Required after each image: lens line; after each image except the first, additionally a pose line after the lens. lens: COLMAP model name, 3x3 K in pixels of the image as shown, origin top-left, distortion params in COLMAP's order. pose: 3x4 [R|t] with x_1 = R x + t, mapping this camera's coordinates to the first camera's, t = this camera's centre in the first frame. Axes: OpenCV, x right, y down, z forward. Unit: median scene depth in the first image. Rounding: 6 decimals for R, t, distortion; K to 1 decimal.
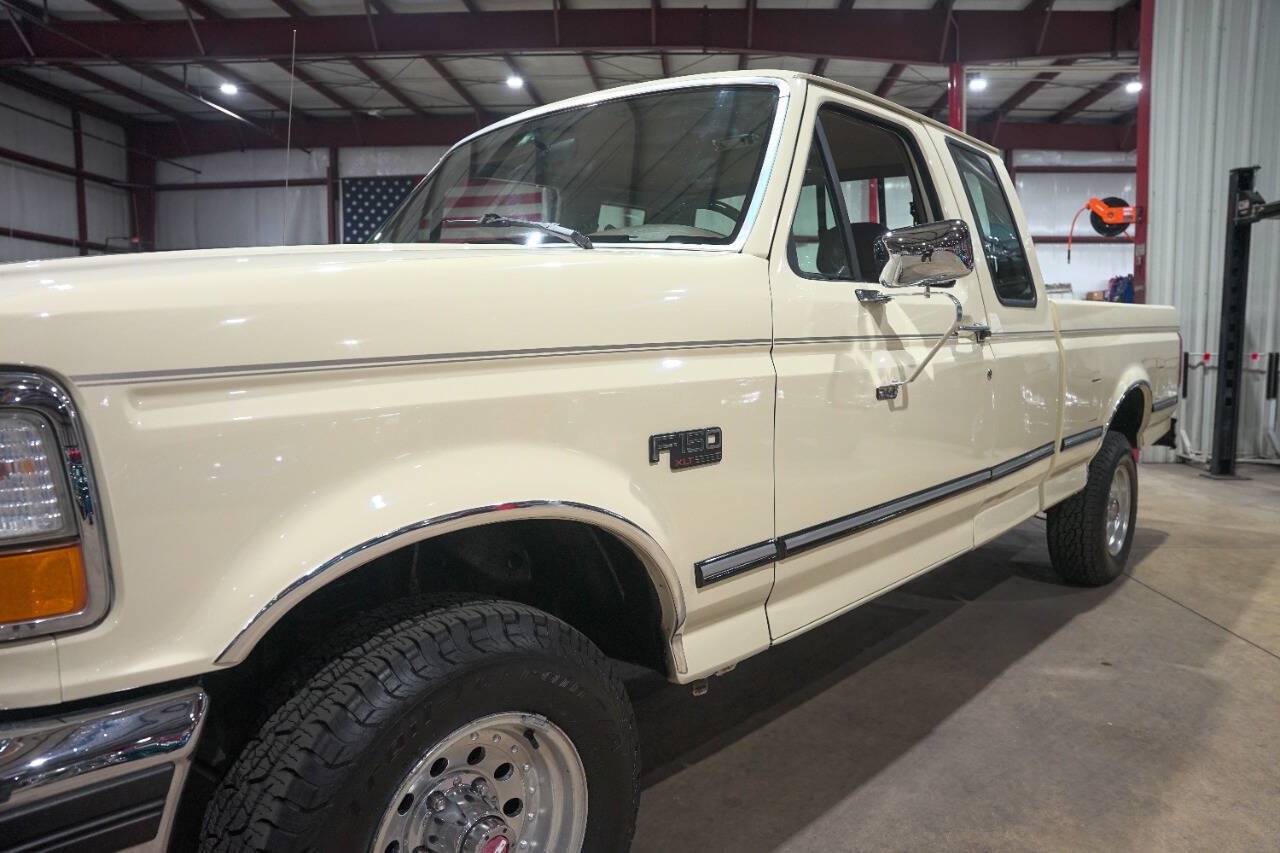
lens RADIAL K [[876.4, 0, 644.9], [0, 876.4, 424.0], [0, 0, 1]] dist [-0.136541, 0.105264]
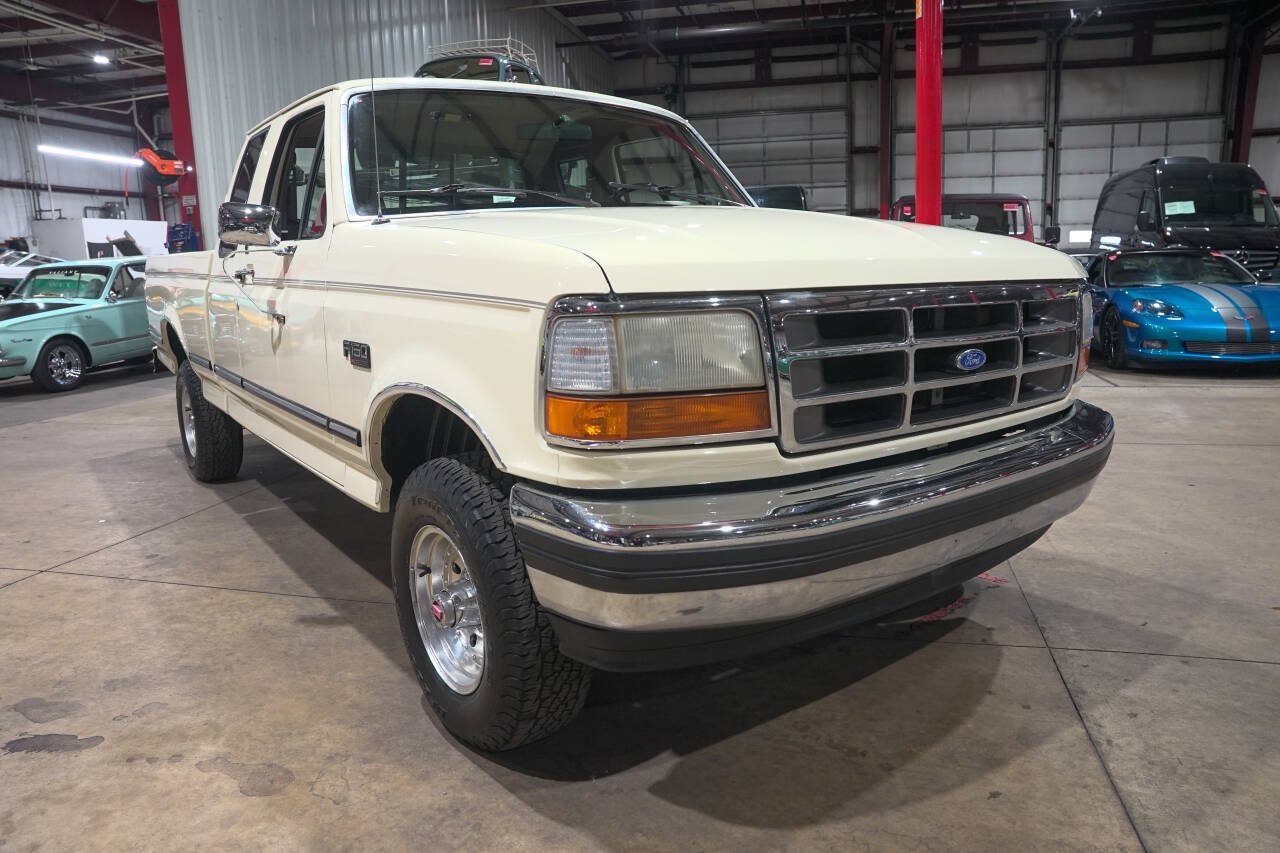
lens RADIAL K [[876.4, 0, 642.6], [0, 876.4, 425.8], [0, 0, 1]] dist [-0.136541, 0.105264]
pose [[0.176394, -0.181863, 0.967373, -1.141865], [0.117384, 0.979657, 0.162768, -0.061278], [-0.977295, 0.084843, 0.194153, 0.544053]]
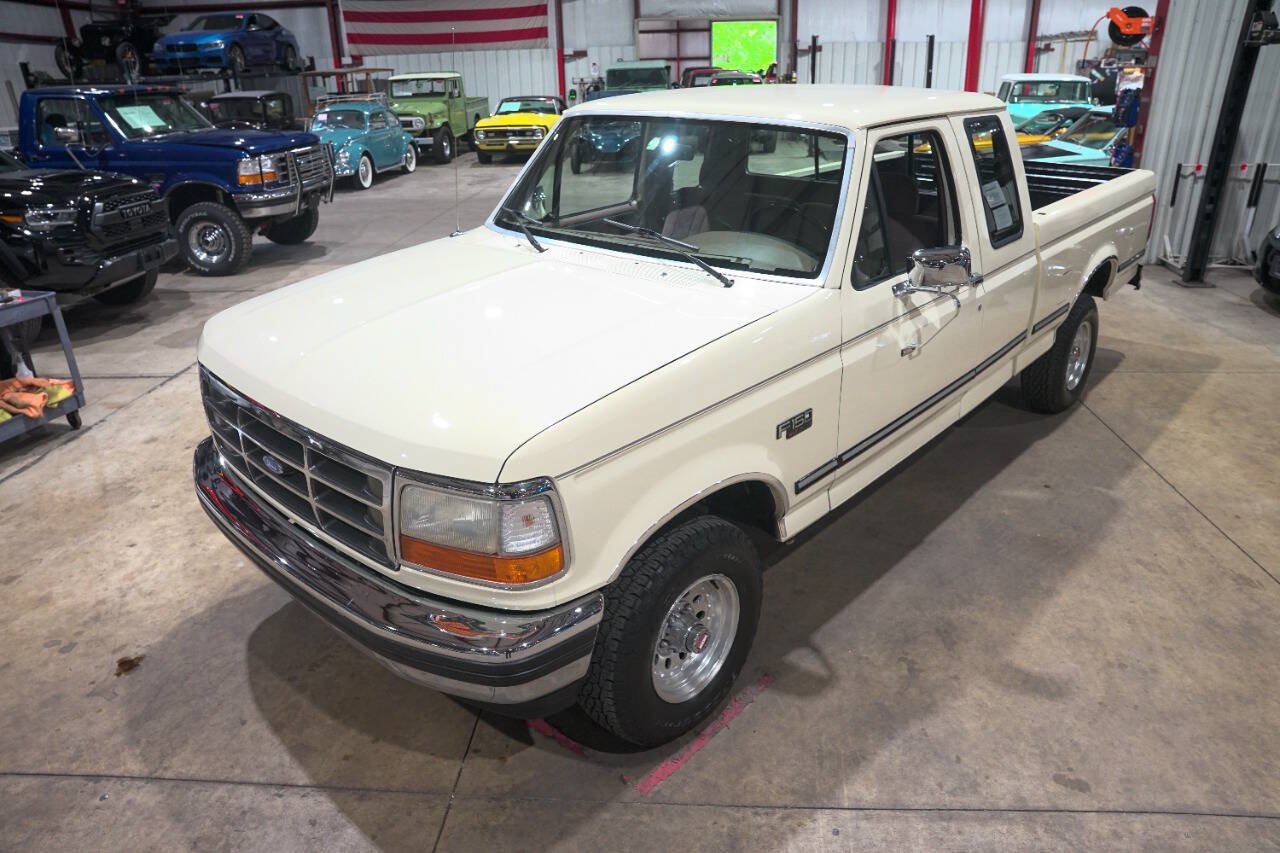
lens RADIAL K [[876.4, 0, 644.5], [0, 876.4, 425.4], [0, 0, 1]] dist [-0.136541, 0.105264]
pose [[0.999828, -0.017624, -0.005710, -0.121614], [0.018525, 0.953376, 0.301215, -0.252581], [0.000135, -0.301269, 0.953539, -0.337281]]
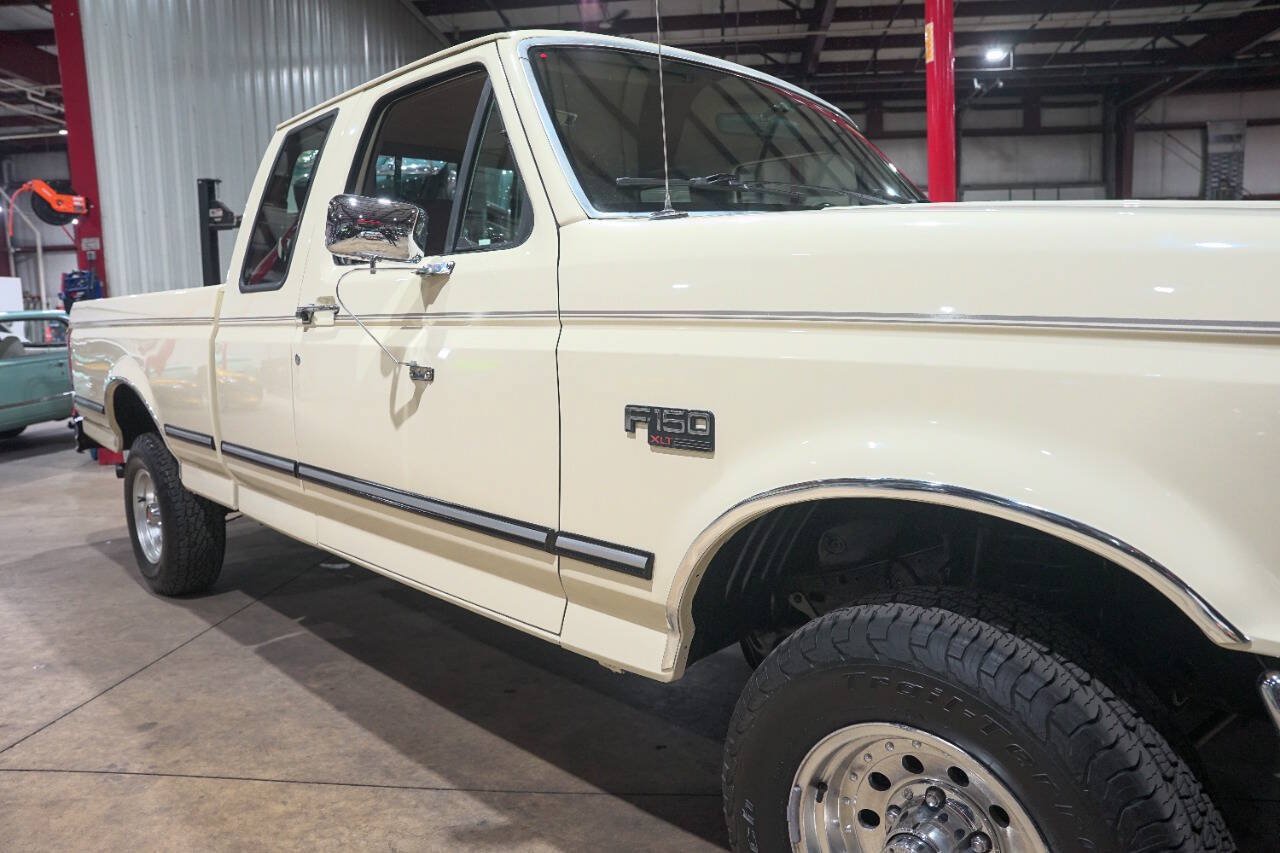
lens RADIAL K [[876.4, 0, 643.6], [0, 876.4, 425.3], [0, 0, 1]] dist [-0.136541, 0.105264]
pose [[0.030614, -0.112600, 0.993169, -0.899057], [0.120381, 0.986817, 0.108169, -0.081330], [-0.992256, 0.116247, 0.043765, 0.921130]]
